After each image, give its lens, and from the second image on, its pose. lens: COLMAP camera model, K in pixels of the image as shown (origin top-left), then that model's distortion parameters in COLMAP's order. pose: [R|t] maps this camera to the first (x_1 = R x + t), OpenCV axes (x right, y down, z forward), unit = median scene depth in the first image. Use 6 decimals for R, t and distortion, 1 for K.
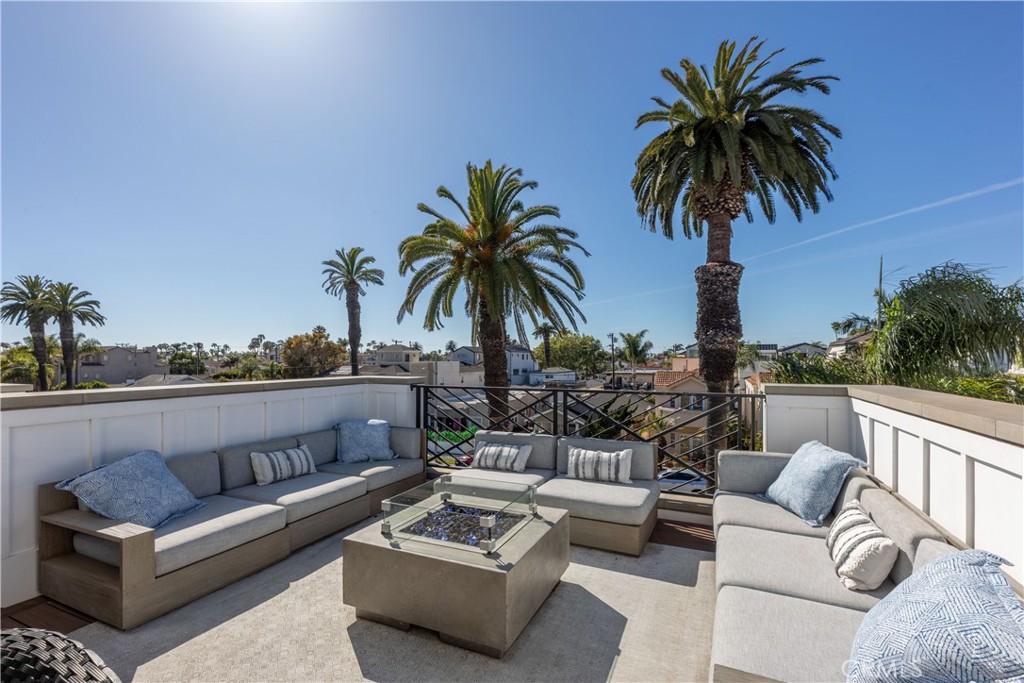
lens RADIAL K [[465.7, 0, 510.8], [0, 465.7, 356.0], [0, 0, 1]] dist [0.001197, 0.000232]
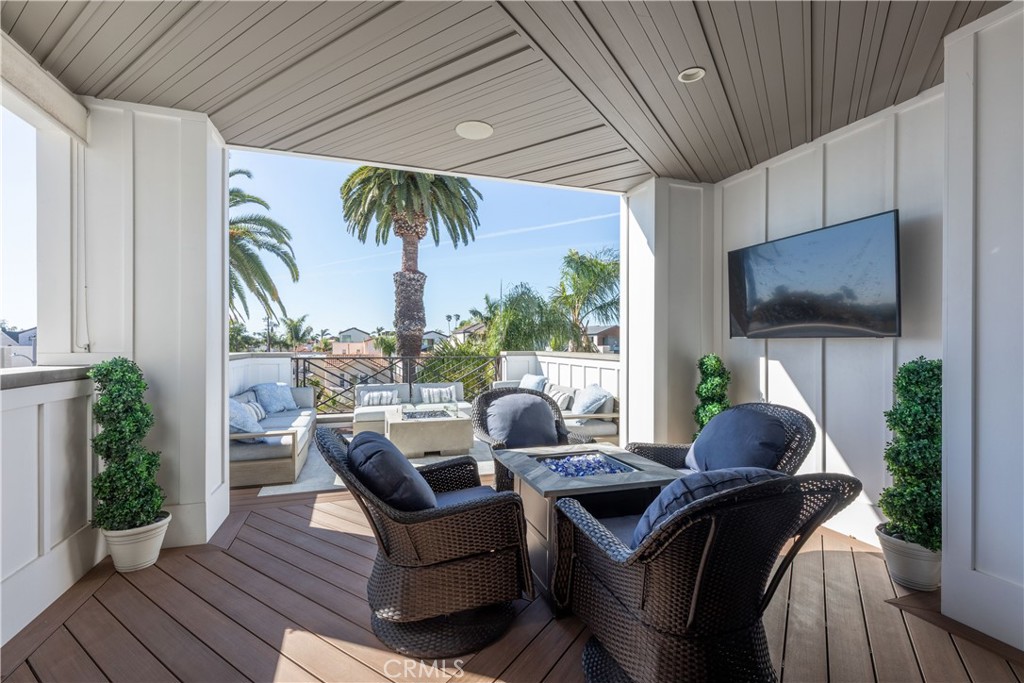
lens RADIAL K [[462.7, 0, 512.0], [0, 462.7, 341.5], [0, 0, 1]] dist [0.000013, 0.000024]
pose [[0.719719, 0.004732, 0.694249, -0.276202], [-0.004857, 0.999987, -0.001781, 0.005341], [-0.694248, -0.002090, 0.719733, -0.170113]]
